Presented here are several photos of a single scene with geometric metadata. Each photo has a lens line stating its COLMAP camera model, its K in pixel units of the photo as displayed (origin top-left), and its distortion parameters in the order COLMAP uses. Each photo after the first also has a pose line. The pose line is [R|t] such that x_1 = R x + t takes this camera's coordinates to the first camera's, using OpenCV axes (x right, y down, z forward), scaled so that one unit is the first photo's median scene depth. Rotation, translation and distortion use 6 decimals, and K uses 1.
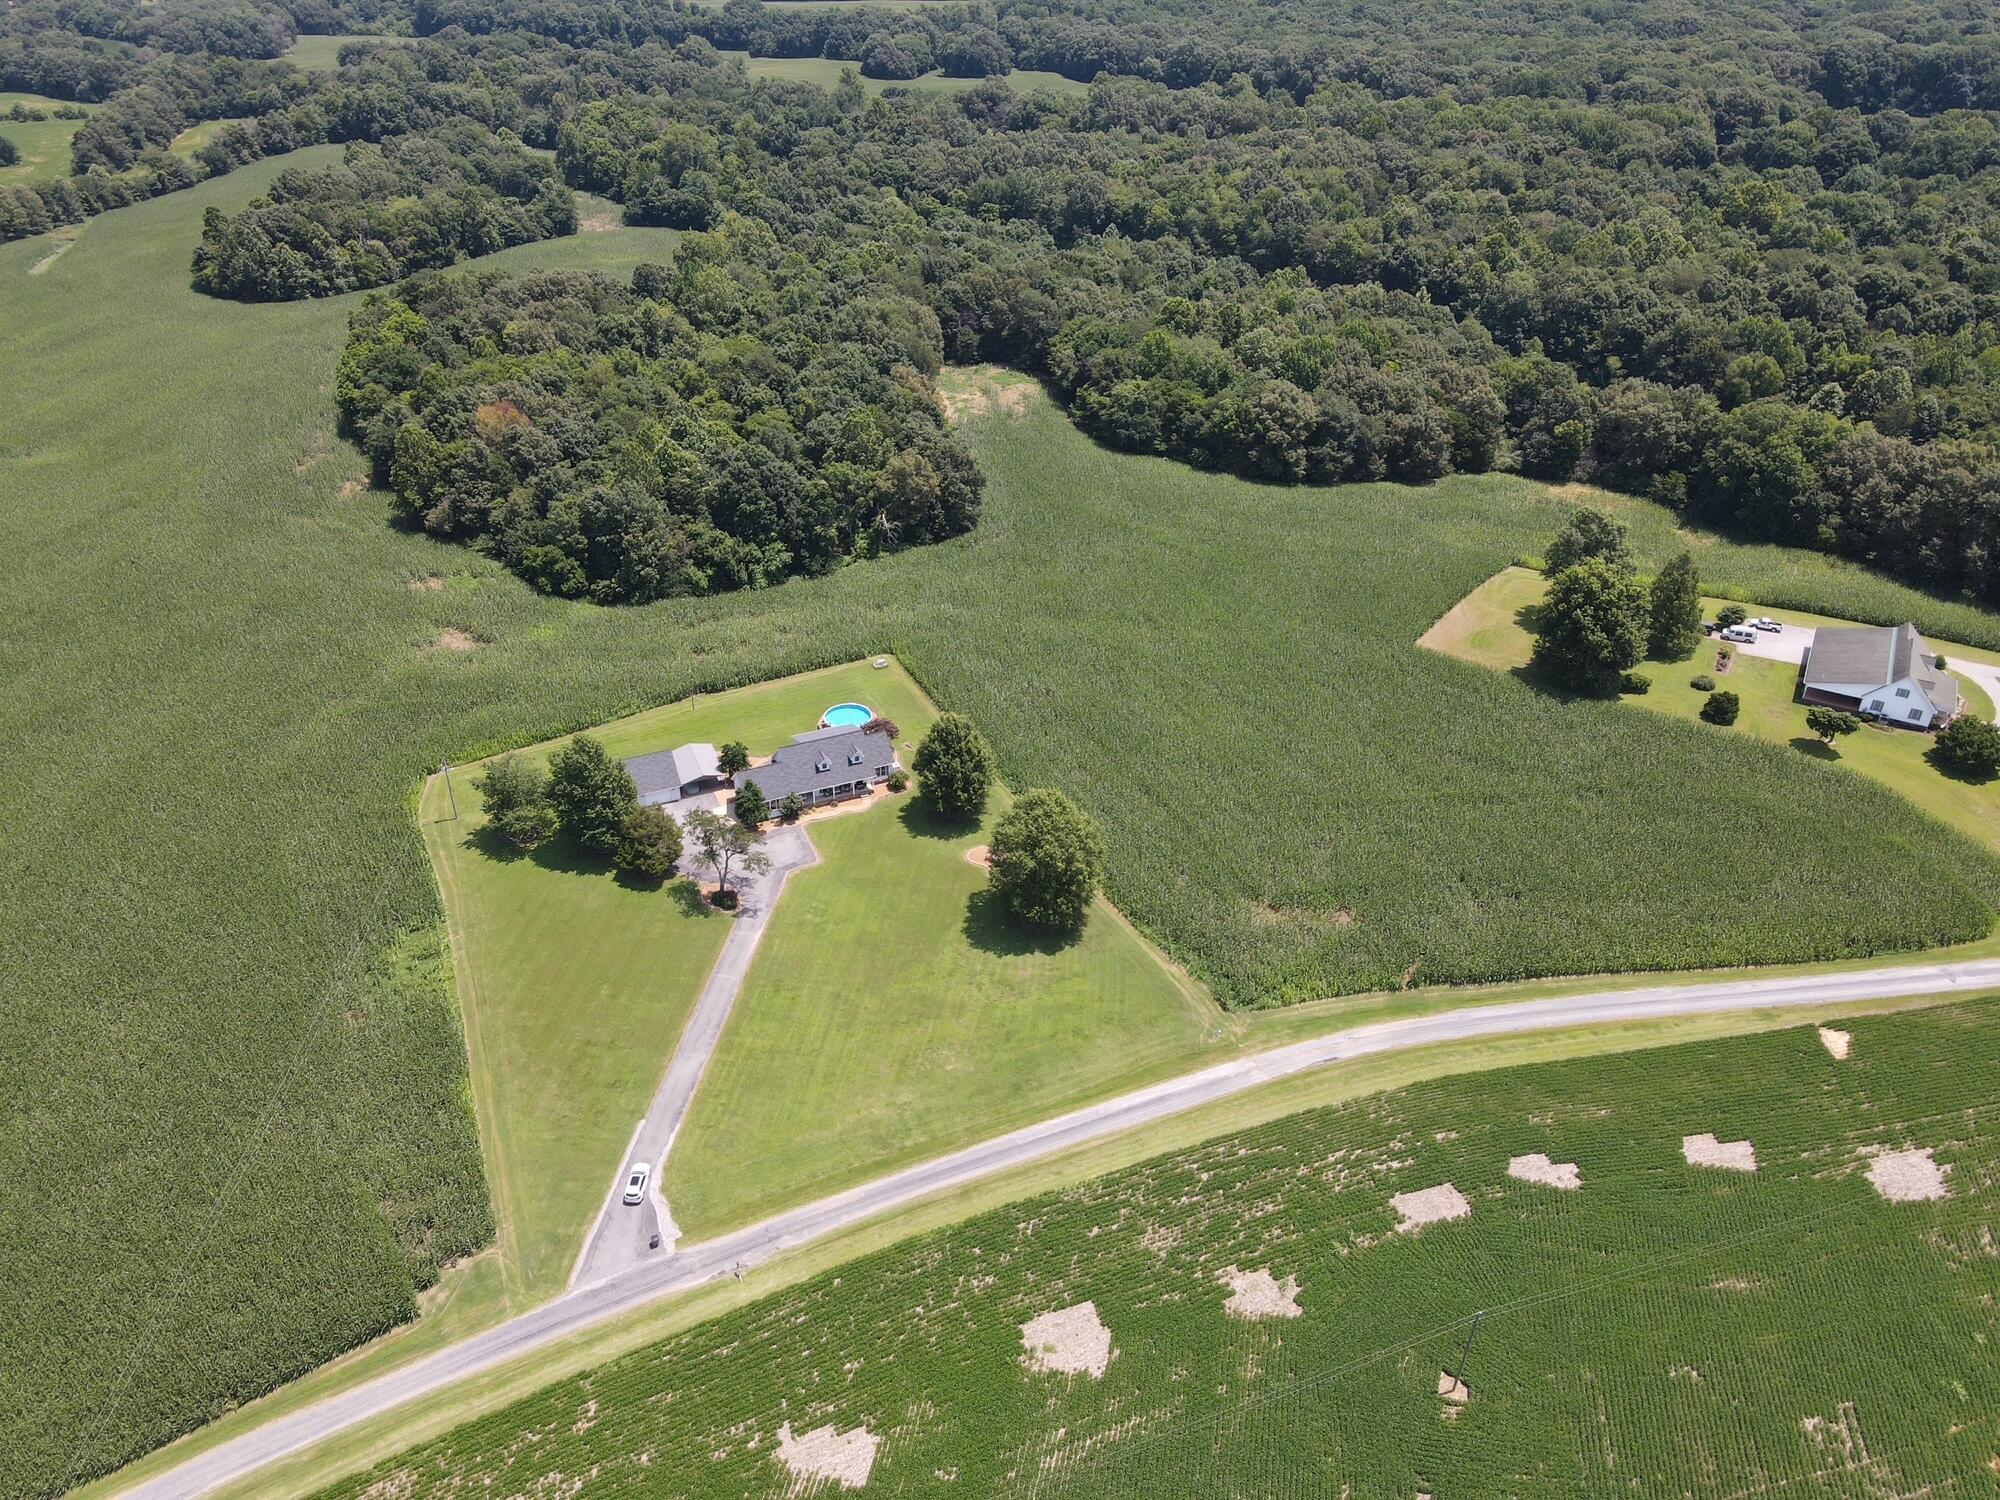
lens RADIAL K [[1459.4, 0, 987.2], [0, 1459.4, 760.7], [0, 0, 1]] dist [0.010925, 0.010502]
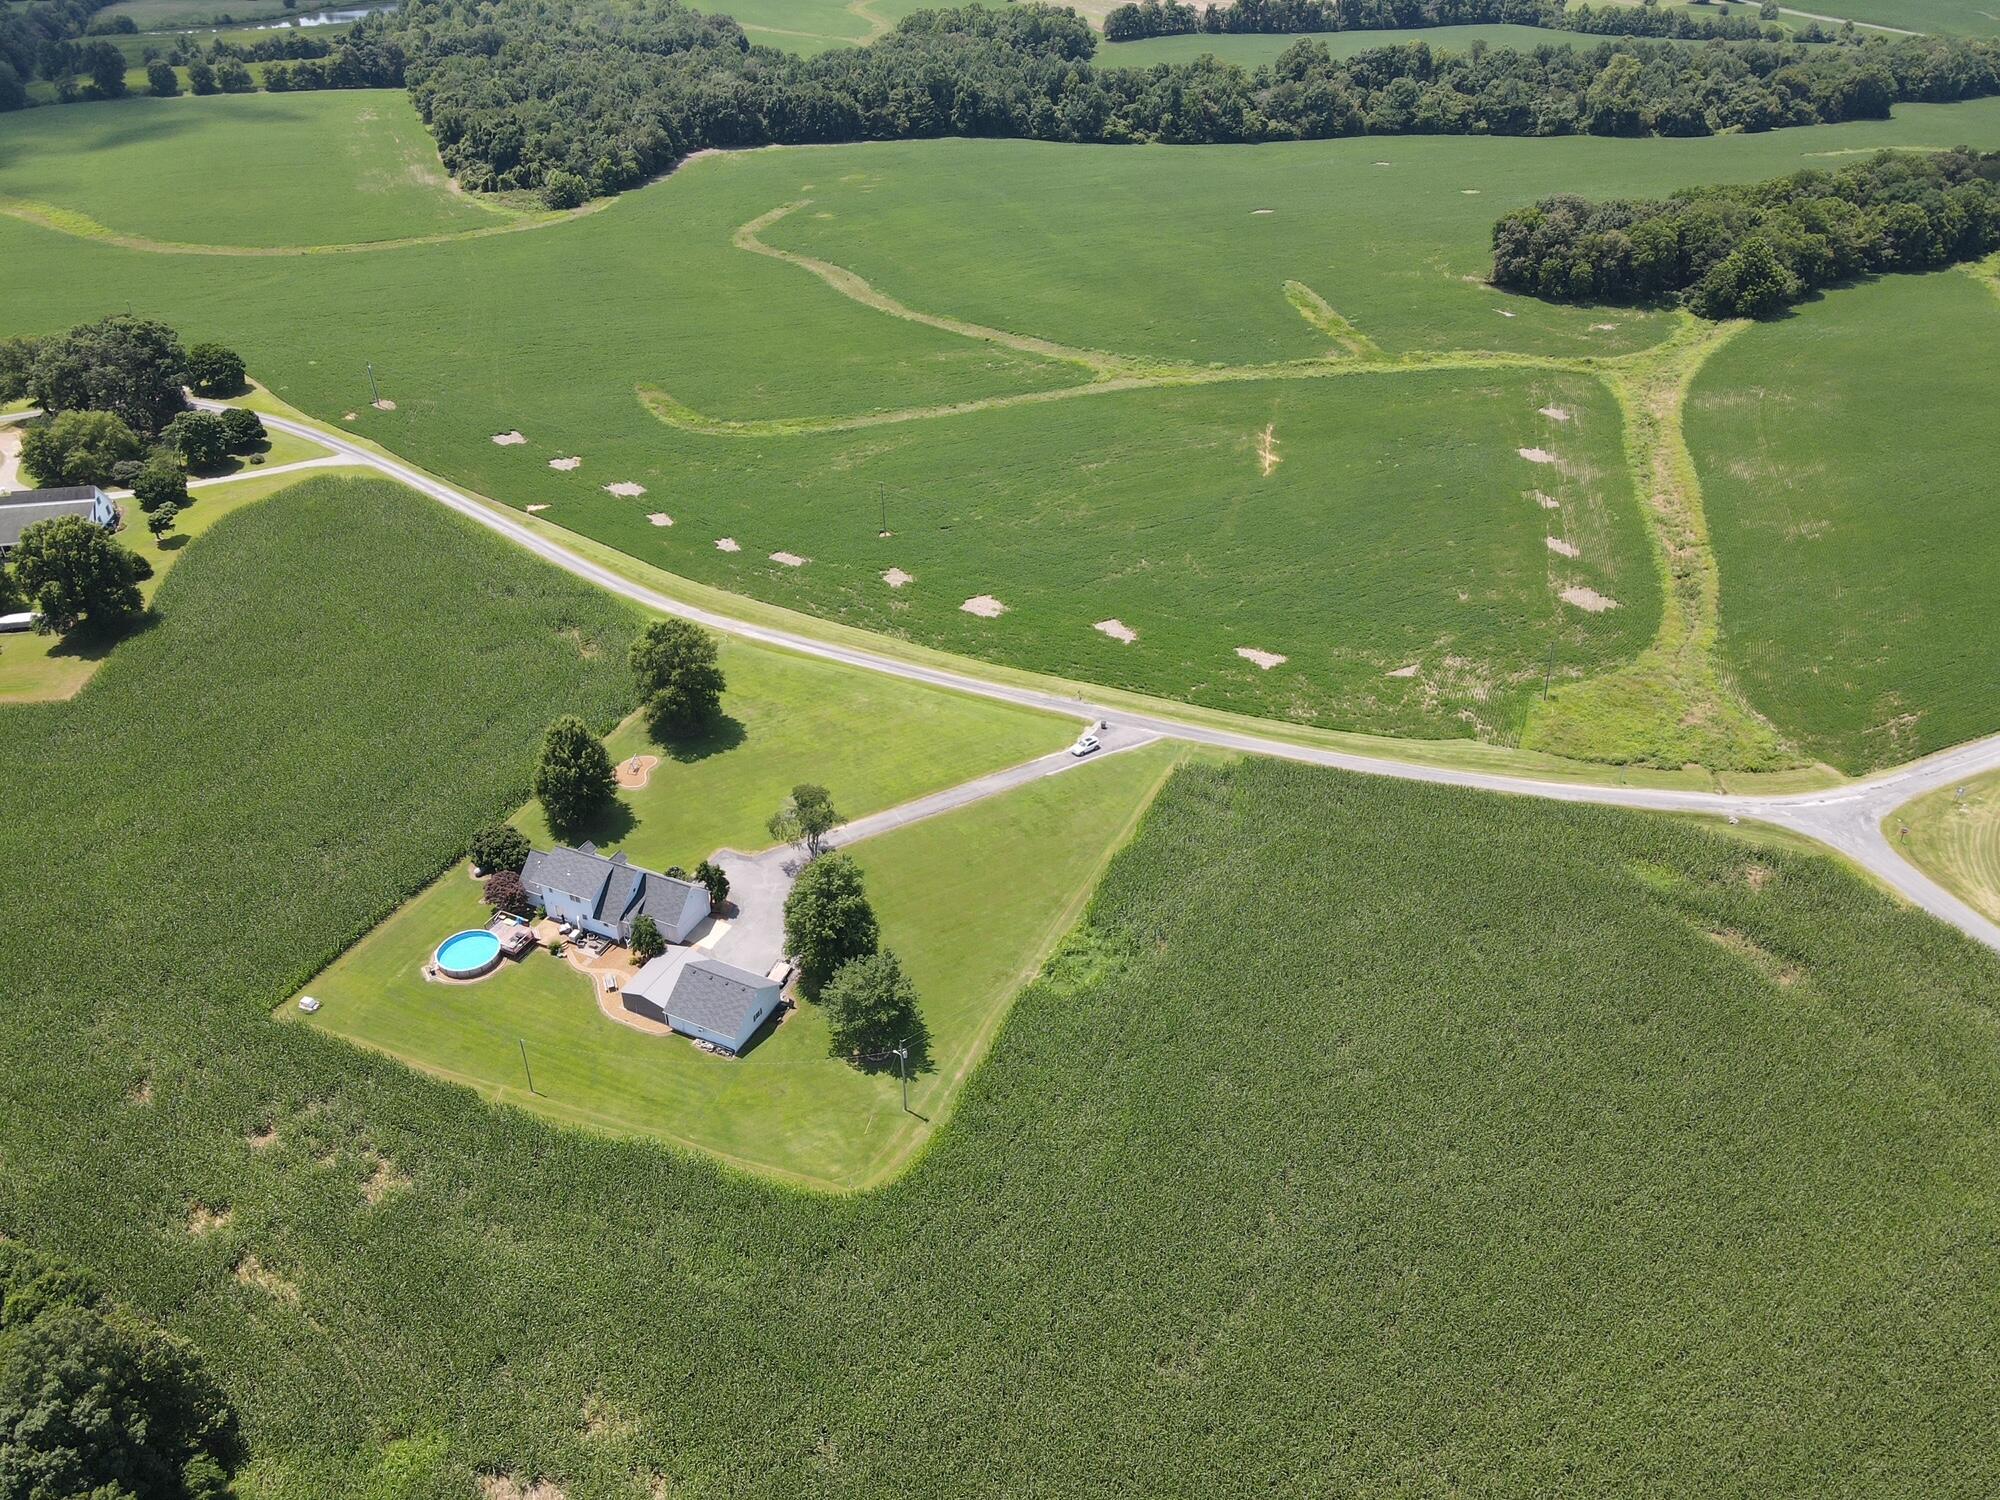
lens RADIAL K [[1459.4, 0, 986.6], [0, 1459.4, 752.1], [0, 0, 1]] dist [0.010925, 0.010502]
pose [[-0.659292, -0.409564, 0.630548, -0.791889], [0.414223, 0.502037, 0.759196, -0.611441], [-0.627497, 0.761720, -0.161338, 0.951623]]
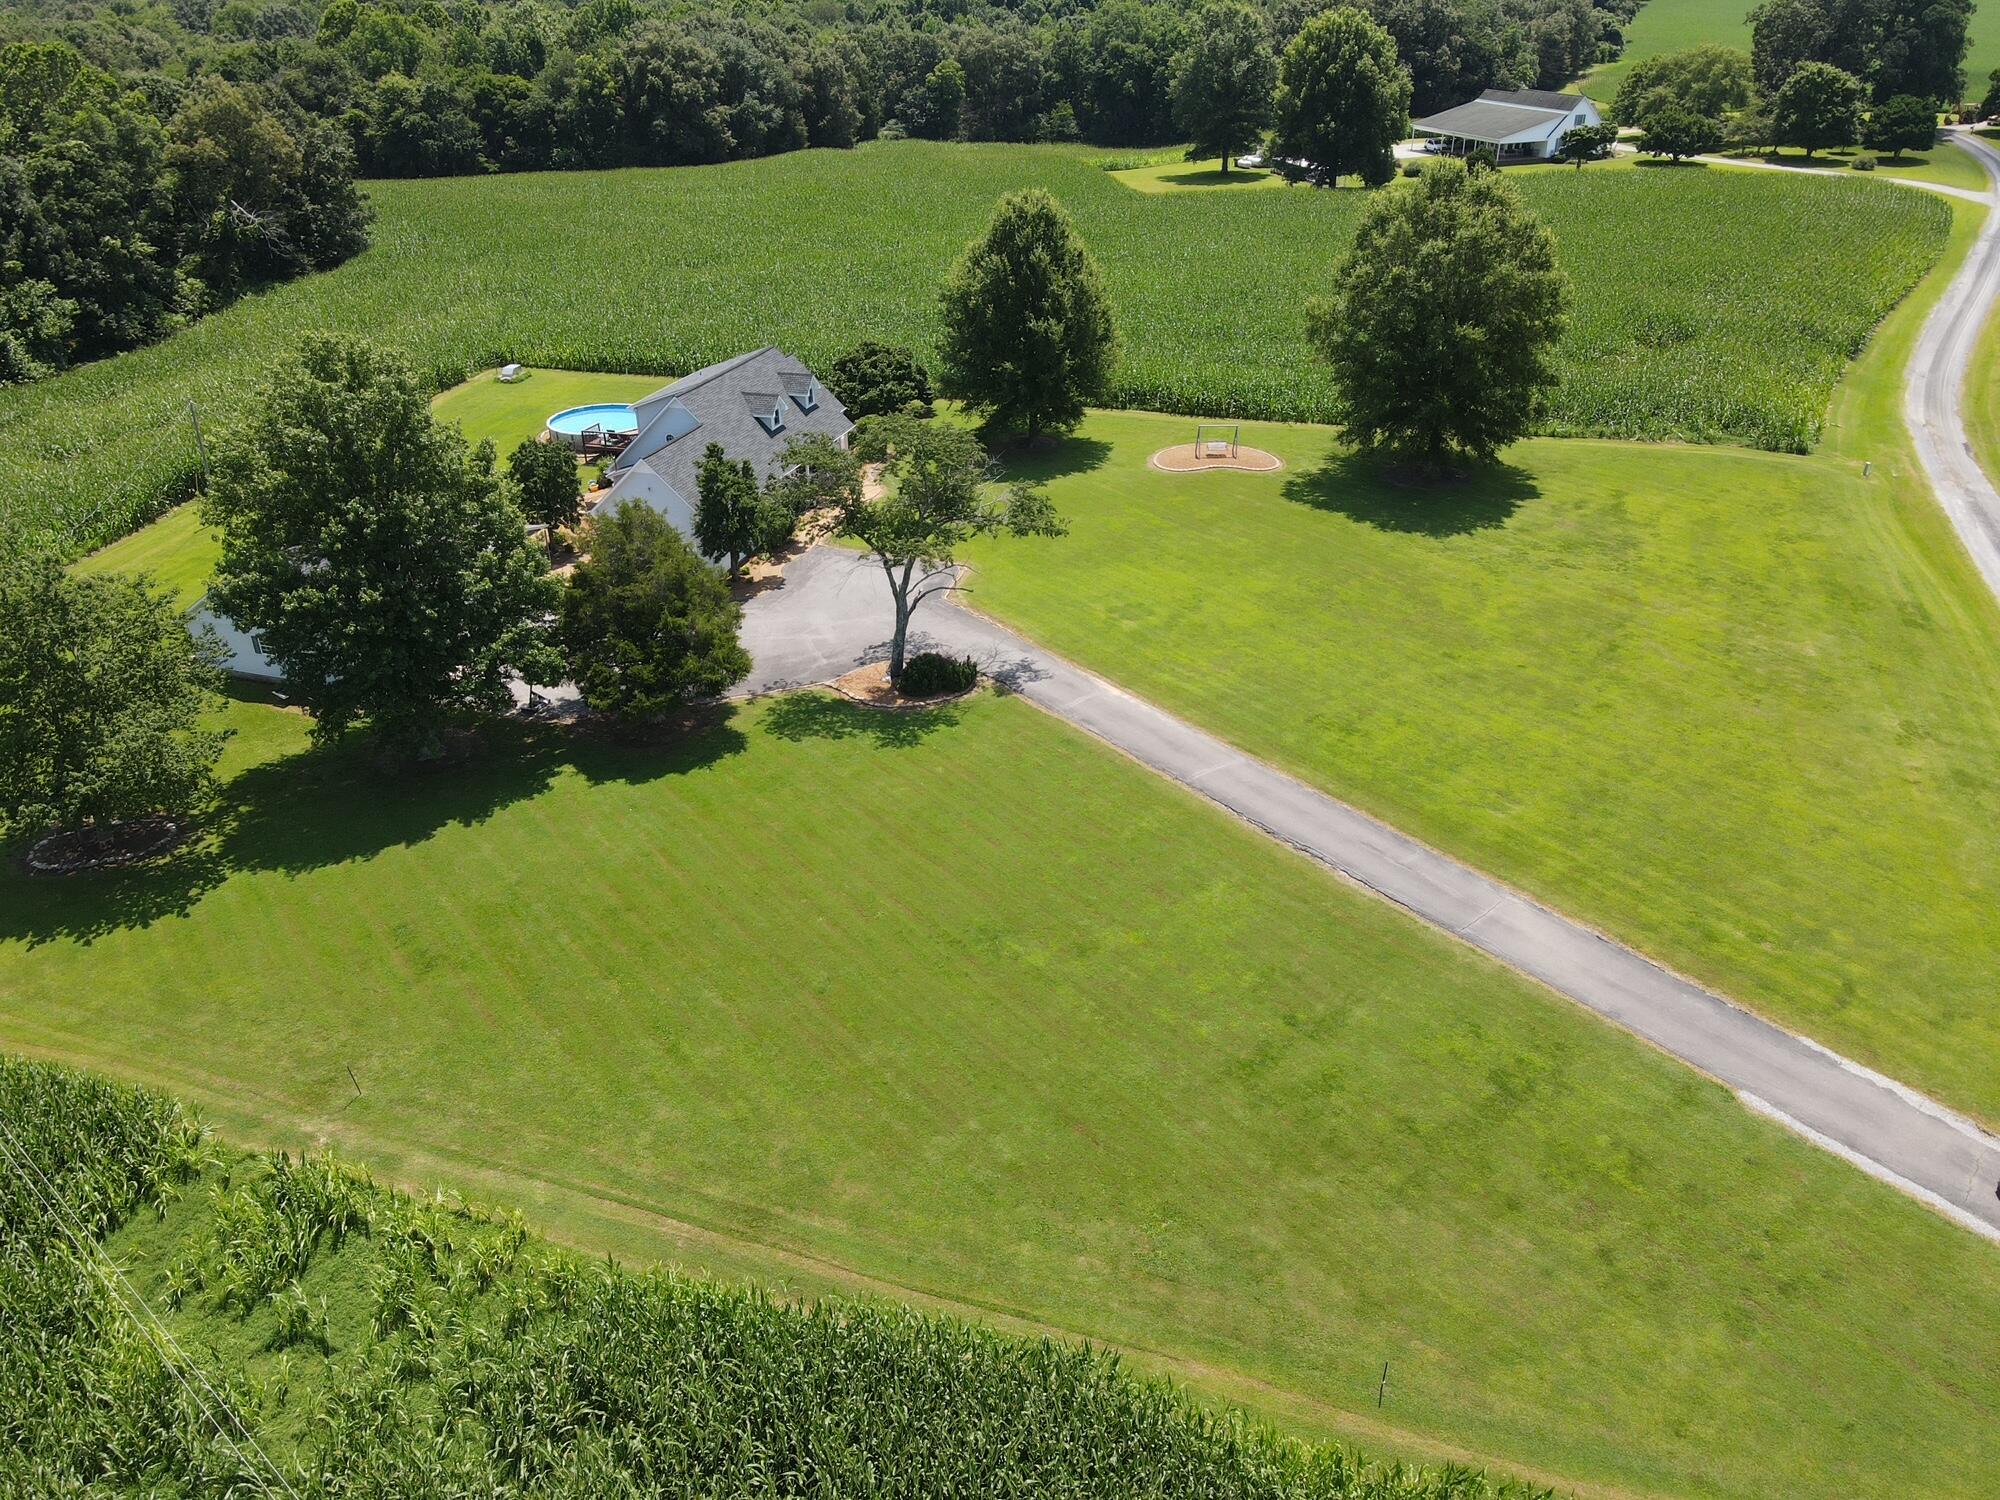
lens RADIAL K [[1459.4, 0, 990.0], [0, 1459.4, 744.0], [0, 0, 1]] dist [0.010925, 0.010502]
pose [[0.662406, -0.369203, 0.651850, -0.376785], [0.420366, 0.903410, 0.084511, 0.078212], [-0.620089, 0.218035, 0.753625, 0.666883]]
